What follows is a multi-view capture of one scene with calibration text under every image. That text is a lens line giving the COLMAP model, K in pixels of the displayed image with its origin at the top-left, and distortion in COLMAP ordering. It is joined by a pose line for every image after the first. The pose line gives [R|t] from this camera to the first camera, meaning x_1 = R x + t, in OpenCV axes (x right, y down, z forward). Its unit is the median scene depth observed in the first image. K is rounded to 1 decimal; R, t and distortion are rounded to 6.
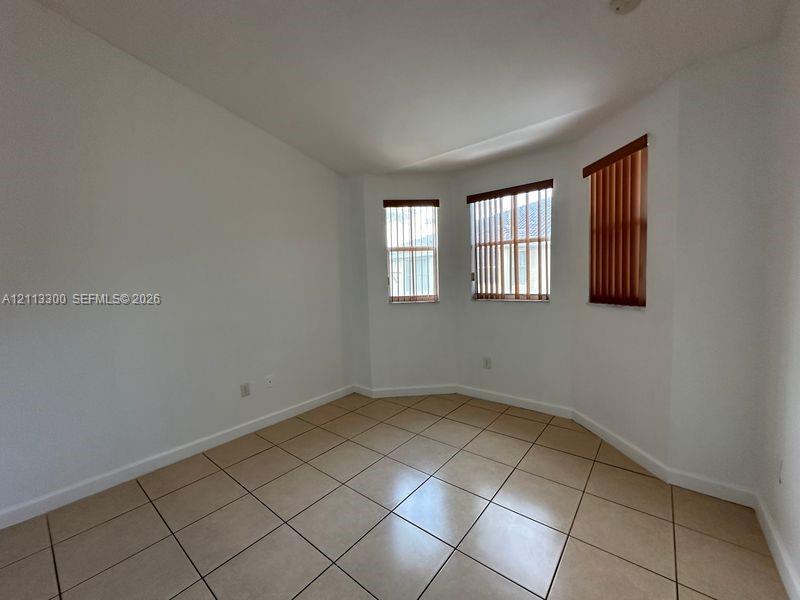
lens RADIAL K [[317.0, 0, 377.6], [0, 317.0, 307.9], [0, 0, 1]] dist [-0.116405, 0.038763]
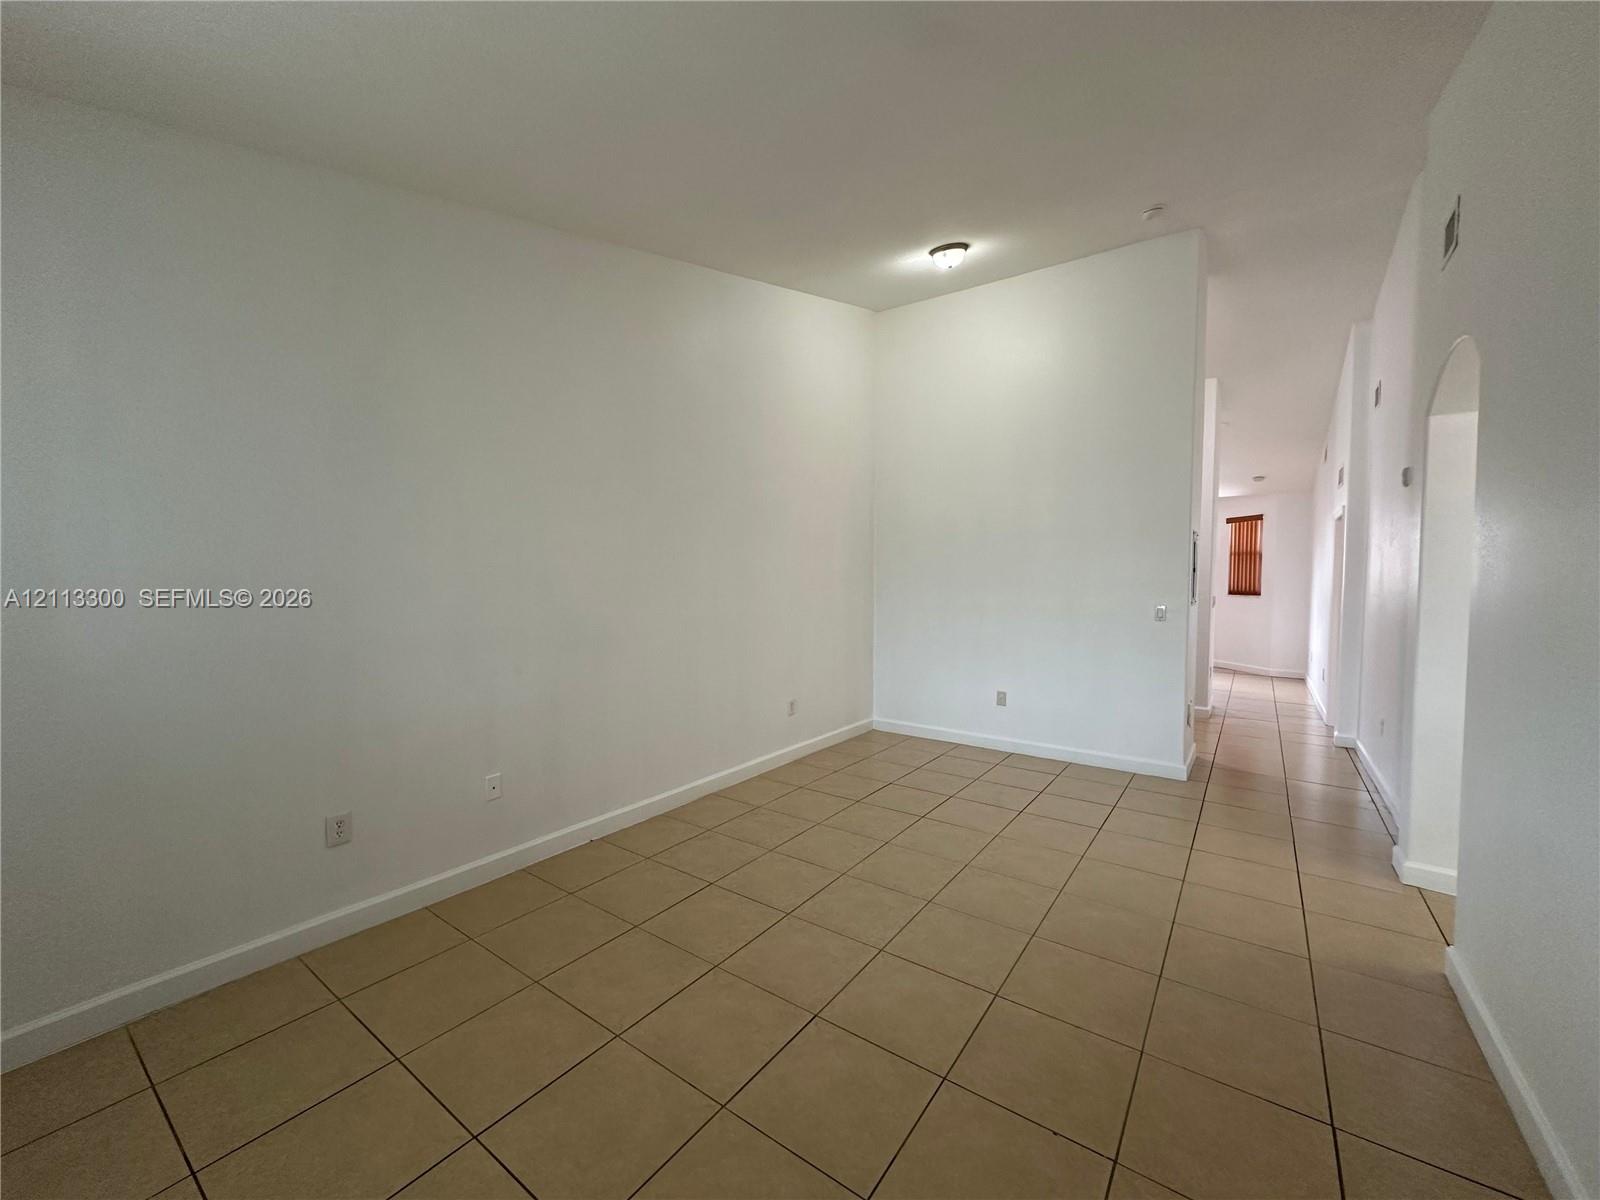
lens RADIAL K [[638.5, 0, 800.0], [0, 638.5, 600.0], [0, 0, 1]] dist [-0.002476, 0.000297]
pose [[0.995351, 0.038790, 0.088158, -1.948607], [-0.034674, 0.998257, -0.047757, 0.255939], [-0.089857, 0.044478, 0.994961, -2.279993]]
